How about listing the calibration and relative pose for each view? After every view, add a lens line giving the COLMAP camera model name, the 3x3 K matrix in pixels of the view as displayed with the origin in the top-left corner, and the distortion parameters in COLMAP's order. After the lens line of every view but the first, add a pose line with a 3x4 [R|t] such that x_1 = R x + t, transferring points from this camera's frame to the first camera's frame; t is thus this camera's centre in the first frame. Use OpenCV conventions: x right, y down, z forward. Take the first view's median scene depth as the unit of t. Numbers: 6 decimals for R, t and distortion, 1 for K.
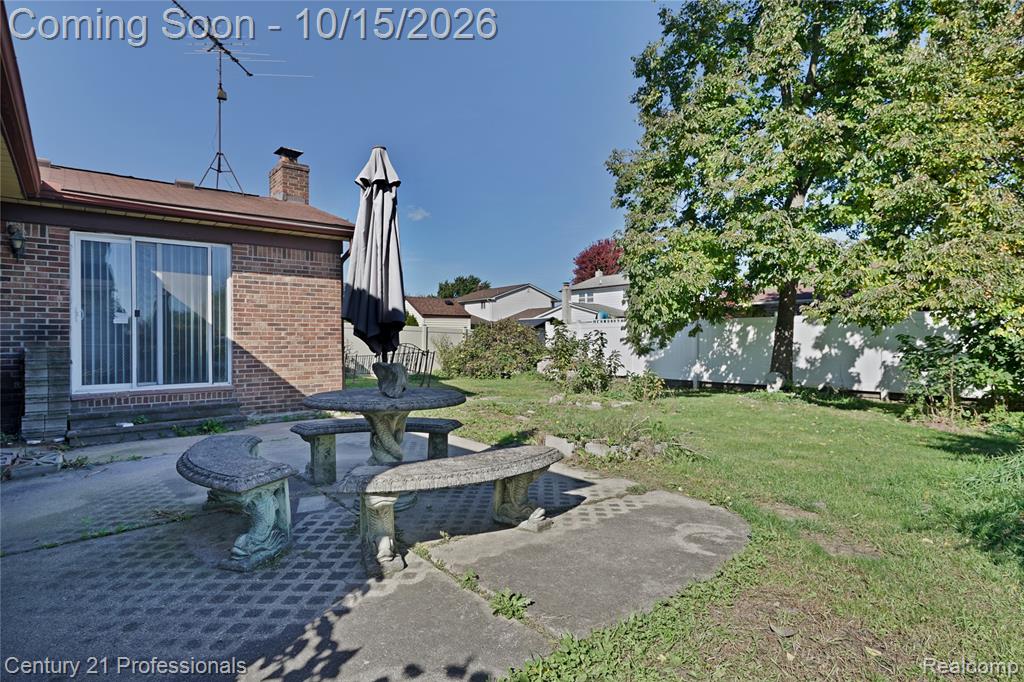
lens RADIAL K [[550.9, 0, 512.2], [0, 550.9, 341.4], [0, 0, 1]] dist [0.000198, -0.000030]
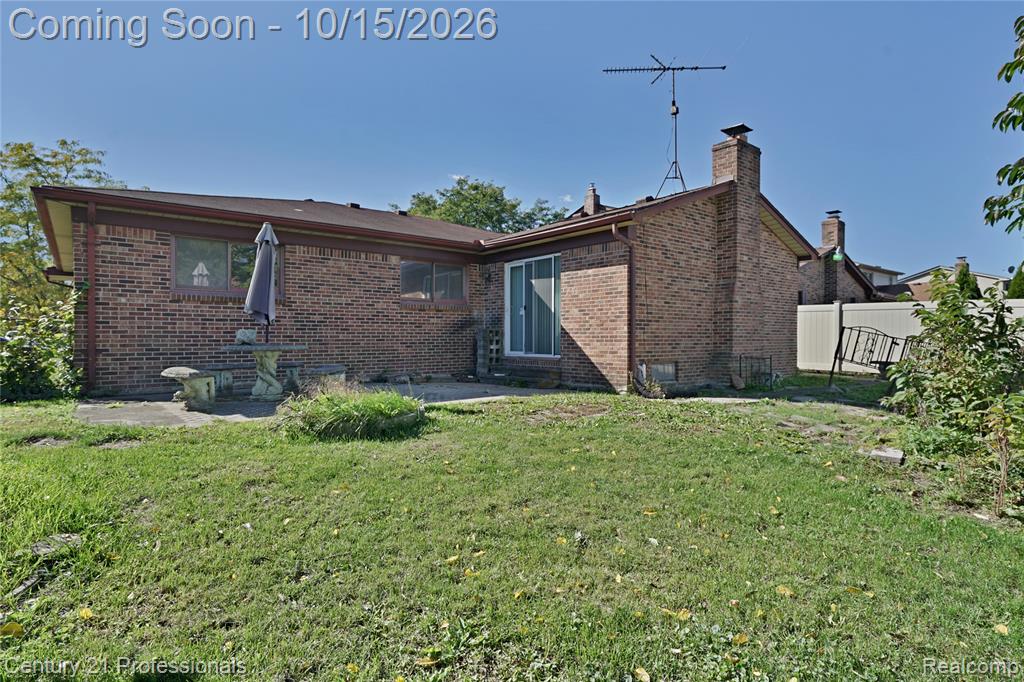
lens RADIAL K [[550.9, 0, 512.1], [0, 550.9, 339.4], [0, 0, 1]] dist [0.000198, -0.000030]
pose [[-0.006386, 0.007269, -0.999953, 0.790383], [-0.001582, 0.999972, 0.007279, 0.024685], [0.999978, 0.001629, -0.006375, 0.854937]]
